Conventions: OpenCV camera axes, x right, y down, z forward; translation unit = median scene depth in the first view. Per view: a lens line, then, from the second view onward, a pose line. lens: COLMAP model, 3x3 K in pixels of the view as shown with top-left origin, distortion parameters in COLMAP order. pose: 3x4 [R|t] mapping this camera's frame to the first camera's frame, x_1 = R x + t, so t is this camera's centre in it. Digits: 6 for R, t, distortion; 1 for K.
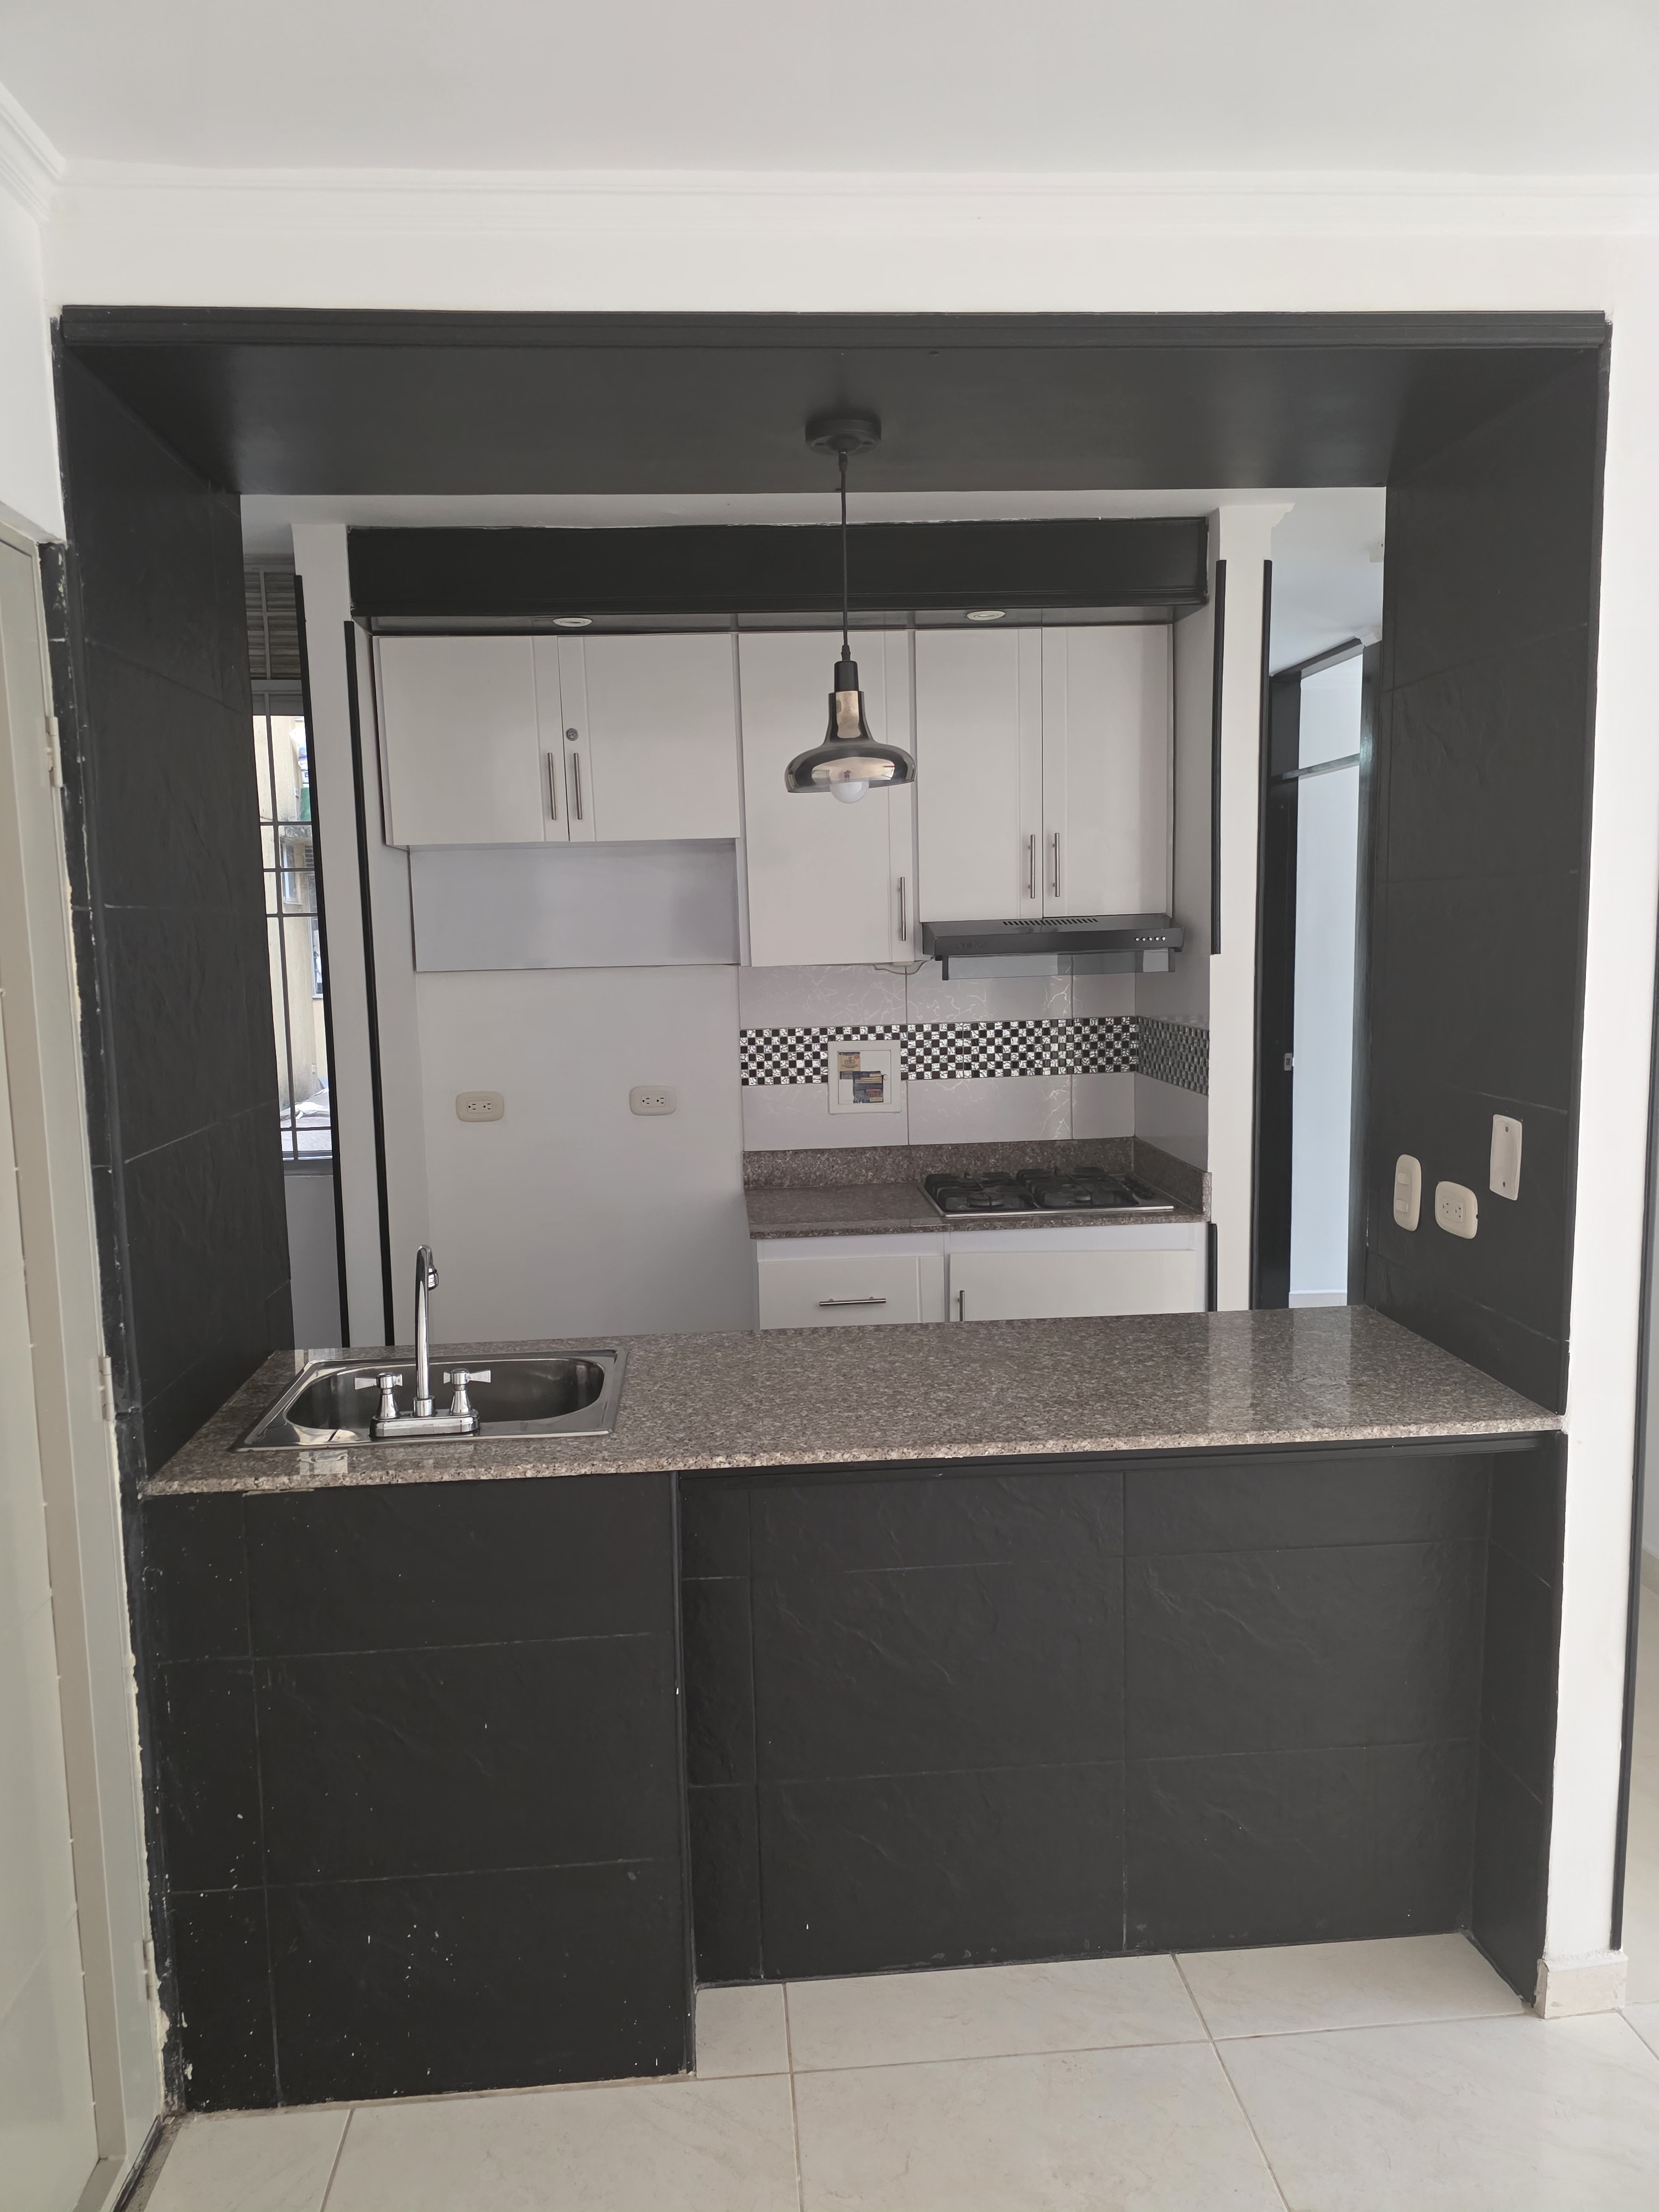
lens RADIAL K [[1515.4, 0, 816.4], [0, 1515.4, 1094.3], [0, 0, 1]] dist [0.071591, -0.049227]
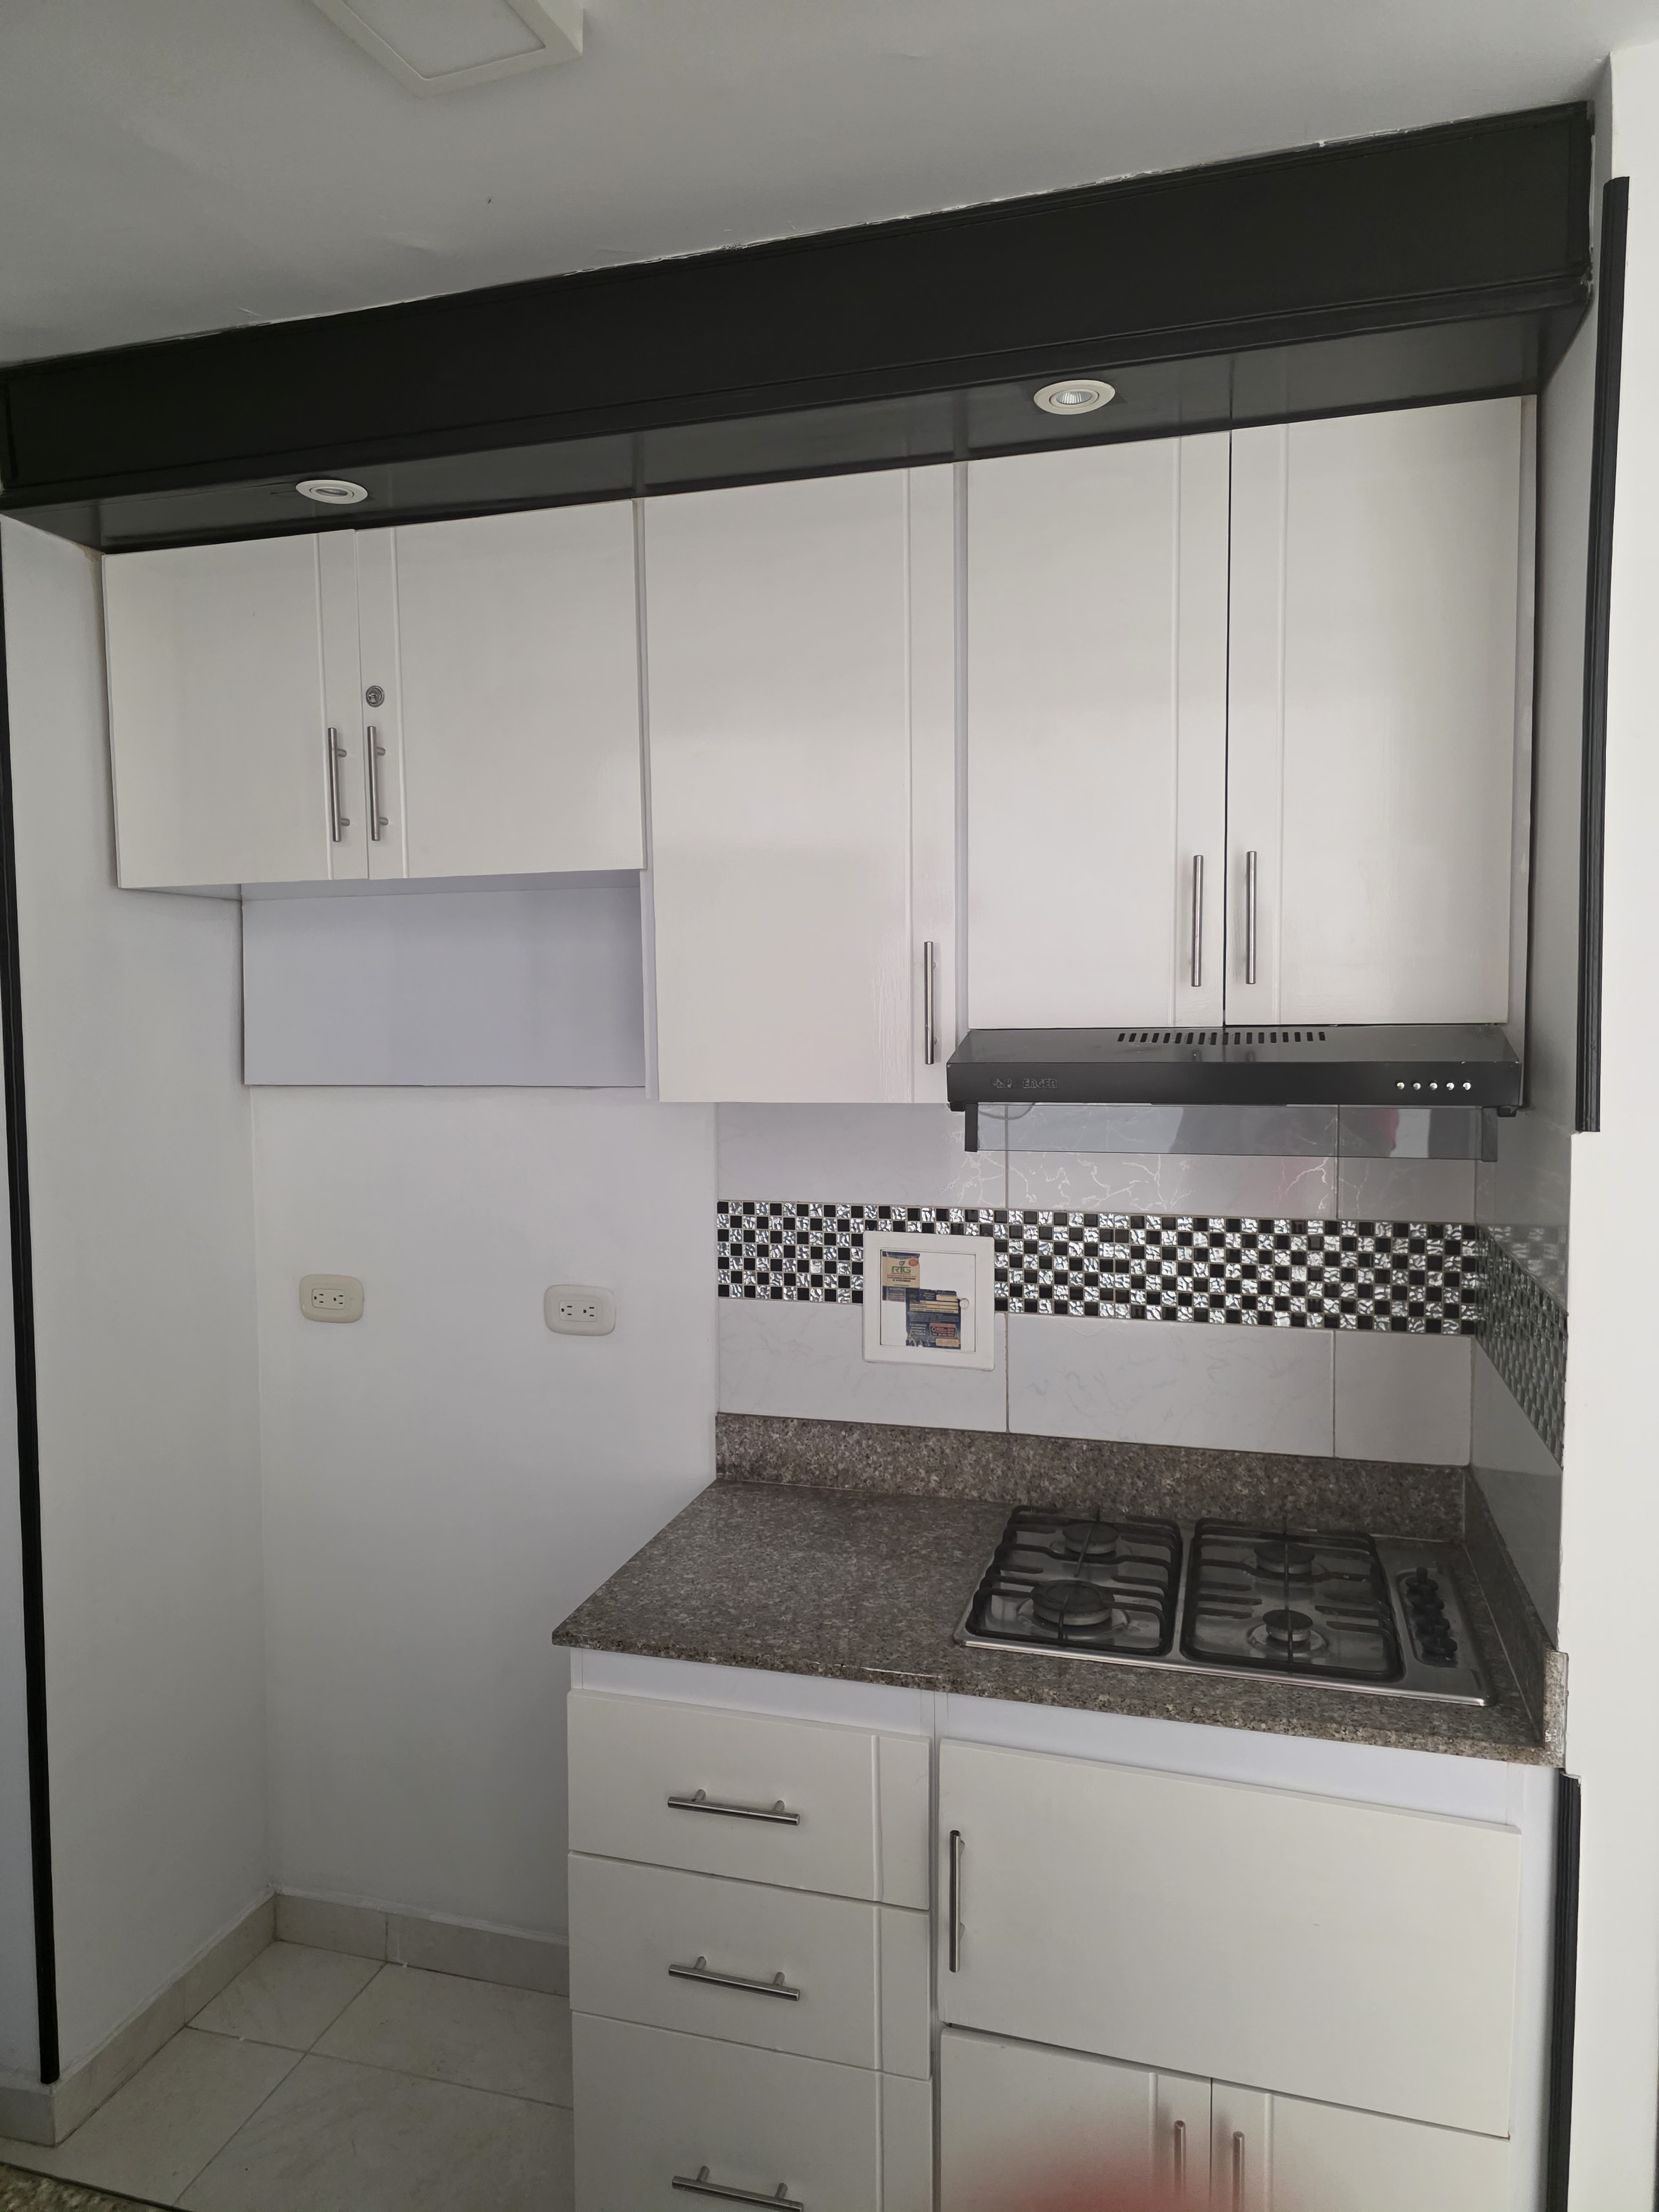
lens RADIAL K [[1515.4, 0, 827.6], [0, 1515.4, 1080.7], [0, 0, 1]] dist [0.071591, -0.049227]
pose [[0.934430, 0.038033, -0.354110, 0.200074], [-0.052436, 0.998138, -0.031165, -0.075766], [0.352265, 0.047690, 0.934684, 0.492737]]
